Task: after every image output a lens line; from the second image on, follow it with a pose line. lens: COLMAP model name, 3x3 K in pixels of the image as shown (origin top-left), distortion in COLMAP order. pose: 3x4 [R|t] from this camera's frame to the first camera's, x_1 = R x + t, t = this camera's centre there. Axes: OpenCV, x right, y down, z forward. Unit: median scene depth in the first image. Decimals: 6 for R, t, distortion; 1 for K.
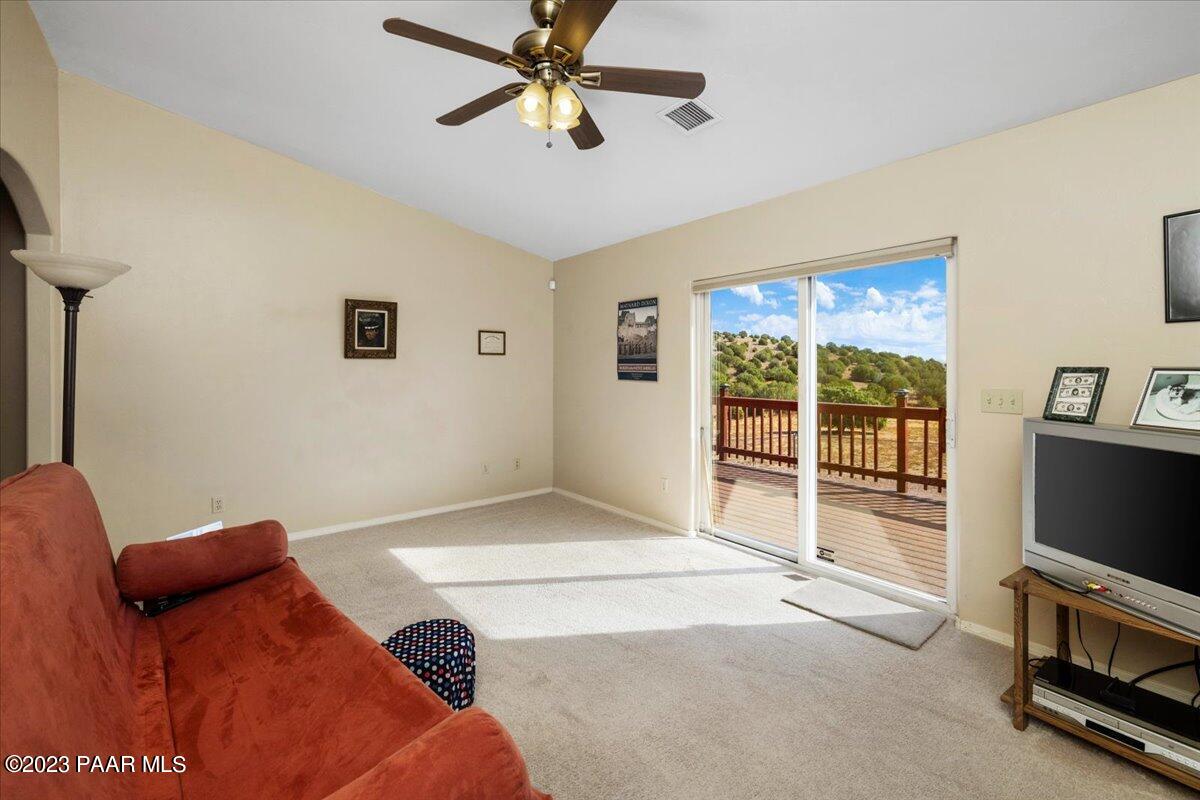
lens RADIAL K [[518.3, 0, 586.0], [0, 518.3, 369.8], [0, 0, 1]] dist [-0.000319, 0.000337]
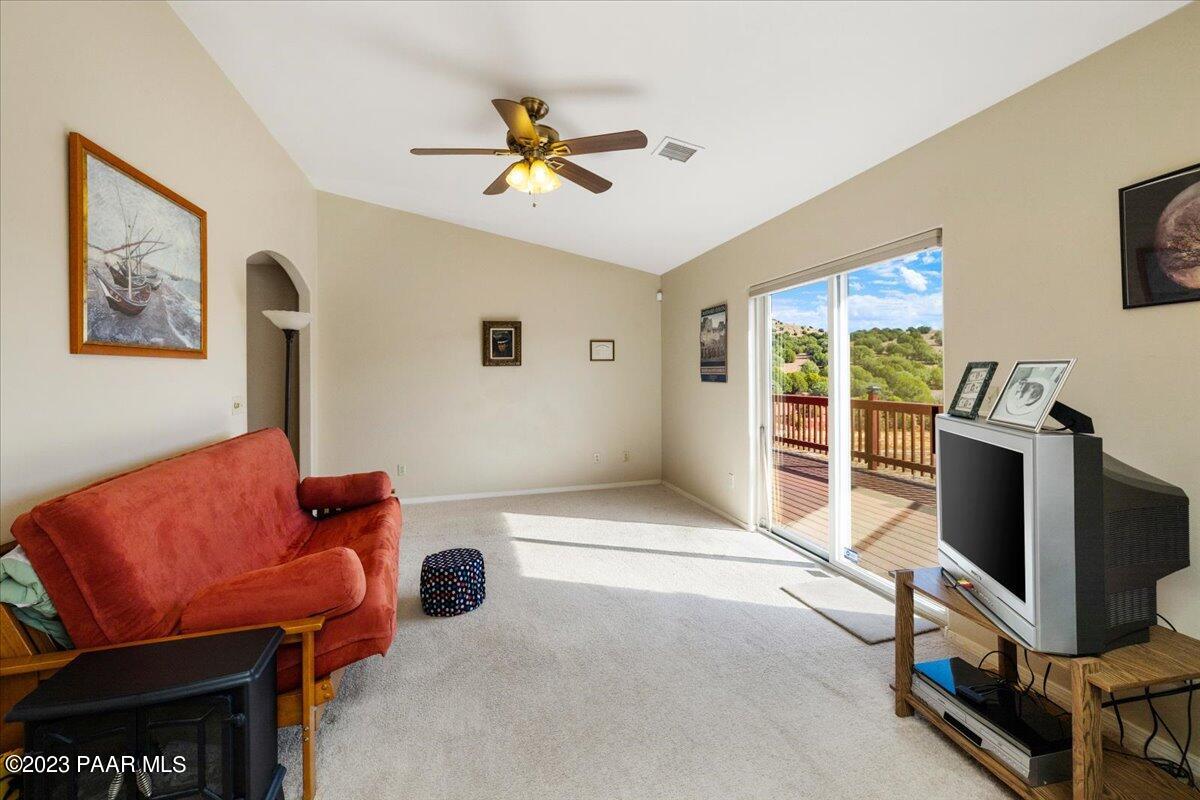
lens RADIAL K [[518.3, 0, 586.0], [0, 518.3, 369.8], [0, 0, 1]] dist [-0.000319, 0.000337]
pose [[0.910921, -0.015166, -0.412302, 0.327480], [0.010811, 0.999858, -0.012893, 0.006875], [0.412439, 0.007287, 0.910956, -0.091566]]
